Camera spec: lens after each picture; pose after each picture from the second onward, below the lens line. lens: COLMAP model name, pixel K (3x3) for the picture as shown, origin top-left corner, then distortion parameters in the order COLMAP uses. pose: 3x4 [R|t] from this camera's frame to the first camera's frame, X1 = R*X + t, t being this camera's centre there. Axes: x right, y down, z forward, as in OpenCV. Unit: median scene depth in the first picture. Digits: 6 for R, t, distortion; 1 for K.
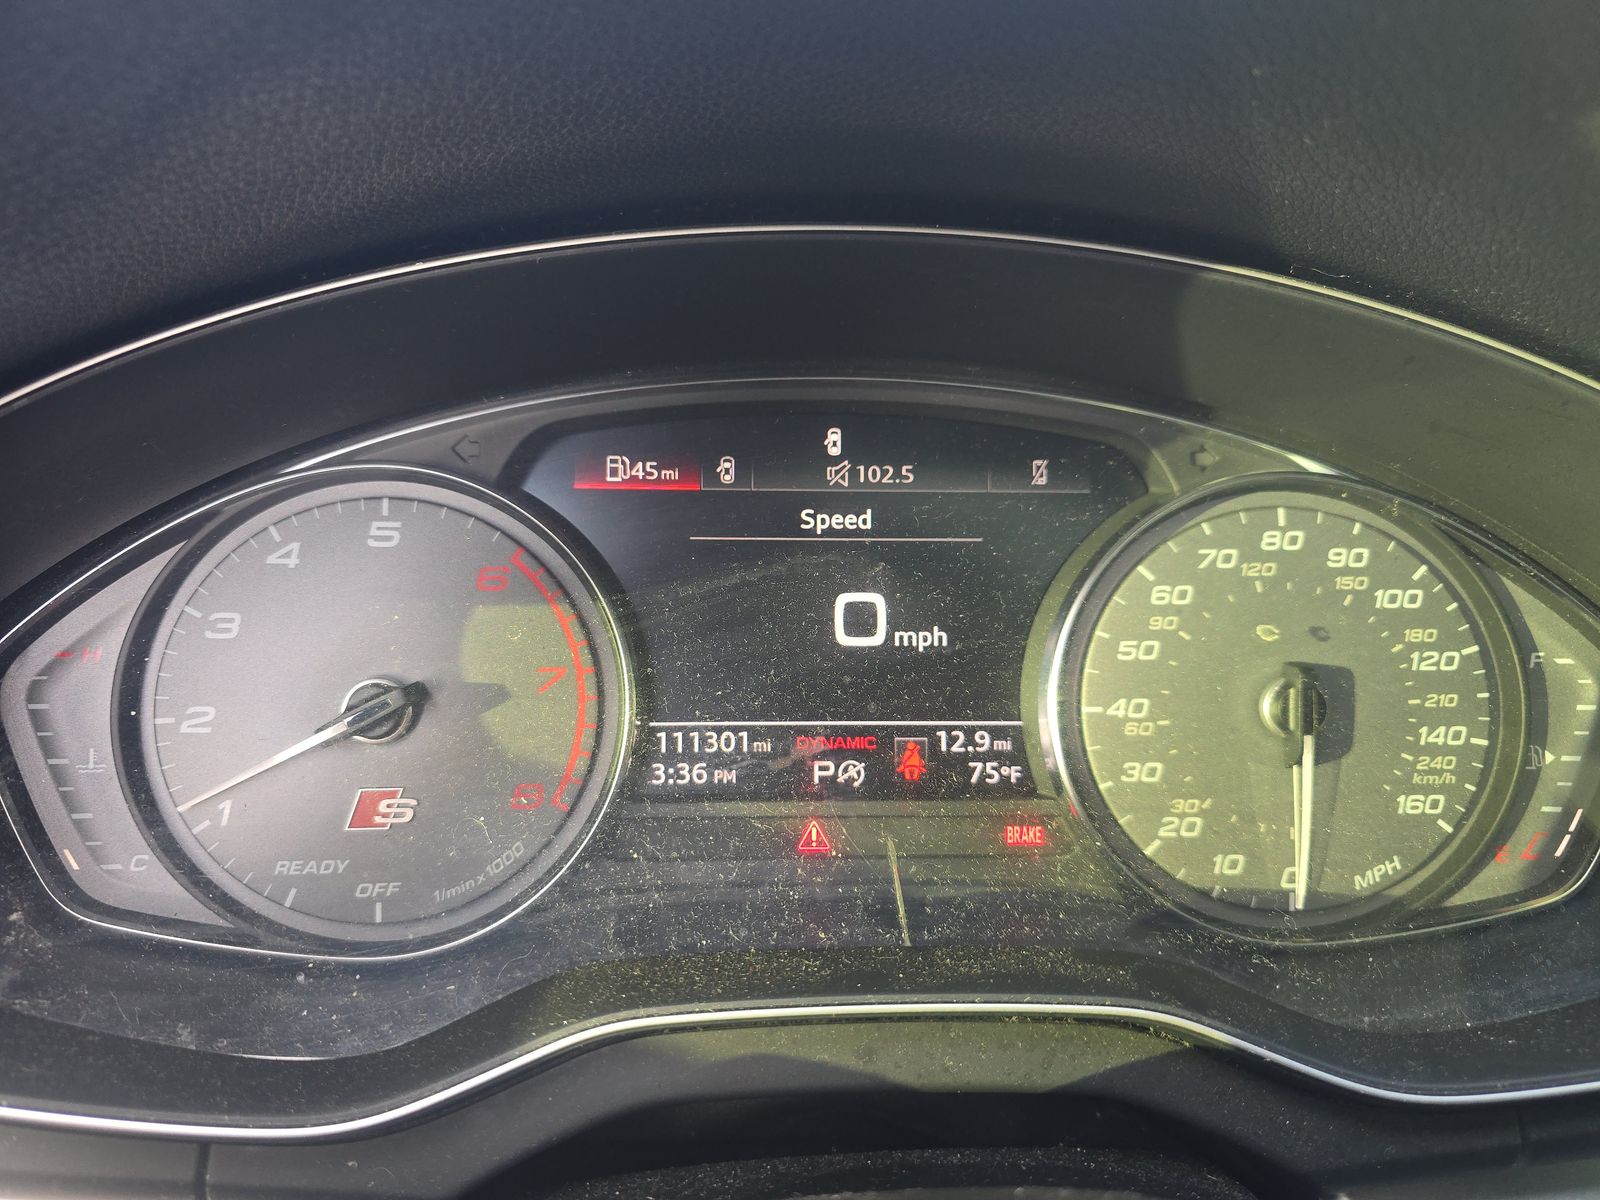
lens RADIAL K [[1072.8, 0, 794.3], [0, 1072.8, 600.3], [0, 0, 1]] dist [0.030116, -0.024104]
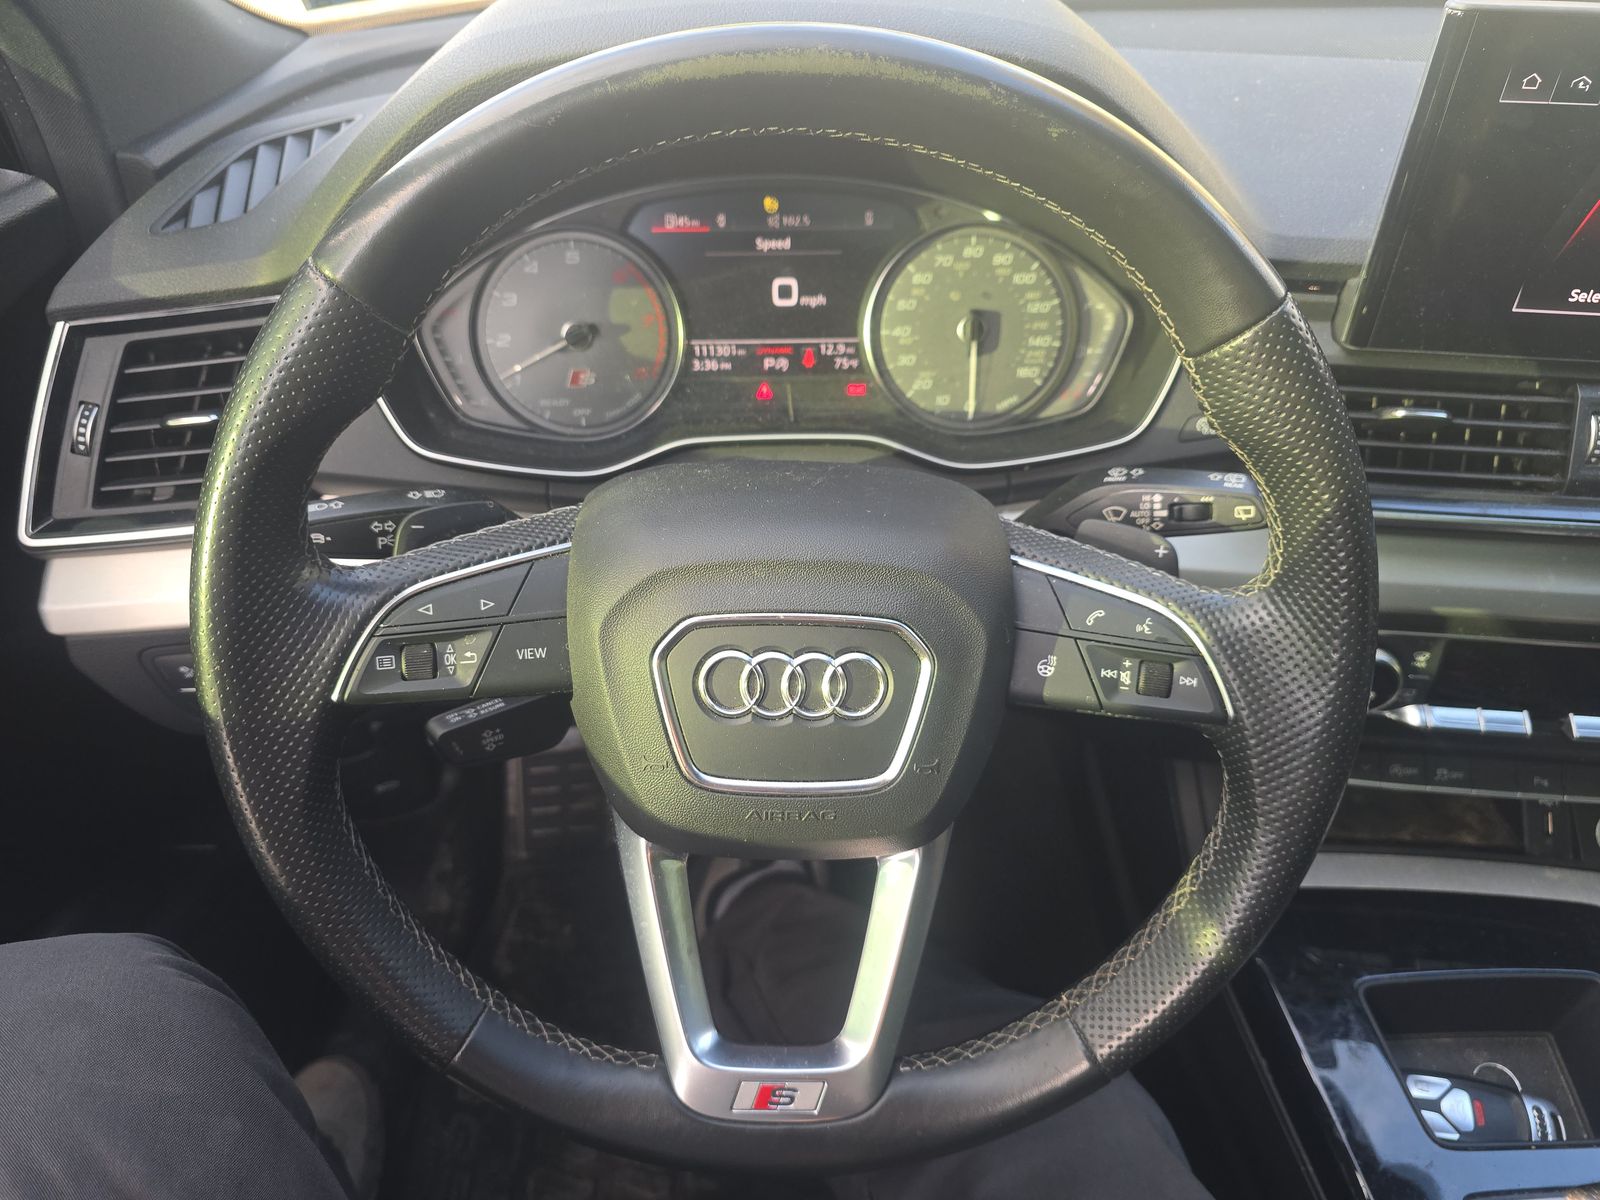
lens RADIAL K [[1072.8, 0, 794.3], [0, 1072.8, 600.3], [0, 0, 1]] dist [0.030116, -0.024104]
pose [[0.998993, -0.003191, -0.044742, 0.183913], [0.016604, 0.952920, 0.302767, -0.048844], [0.041669, -0.303206, 0.952014, -1.324910]]
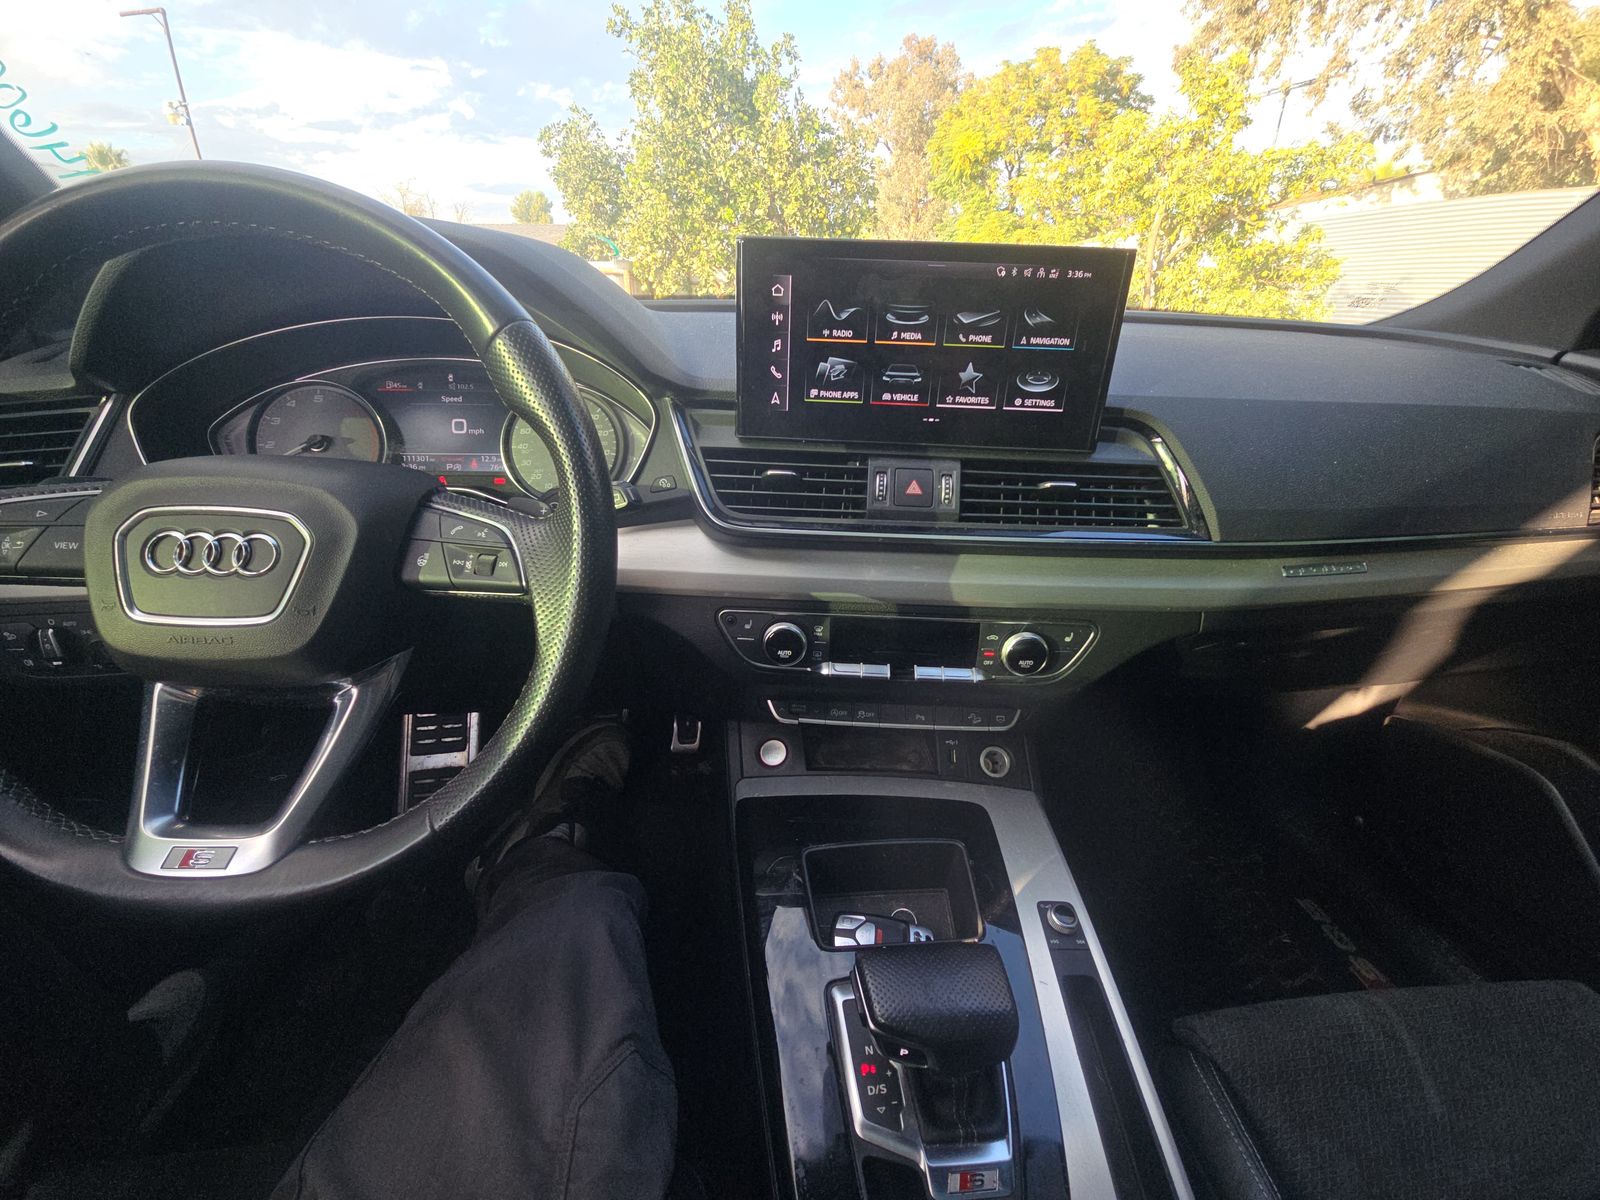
lens RADIAL K [[603.4, 0, 822.1], [0, 603.4, 612.3], [0, 0, 1]] dist [0.001675, -0.009857]
pose [[0.999460, -0.010786, 0.031035, 1.308199], [0.008227, 0.996645, 0.081427, 0.525995], [-0.031809, -0.081128, 0.996196, -1.229366]]
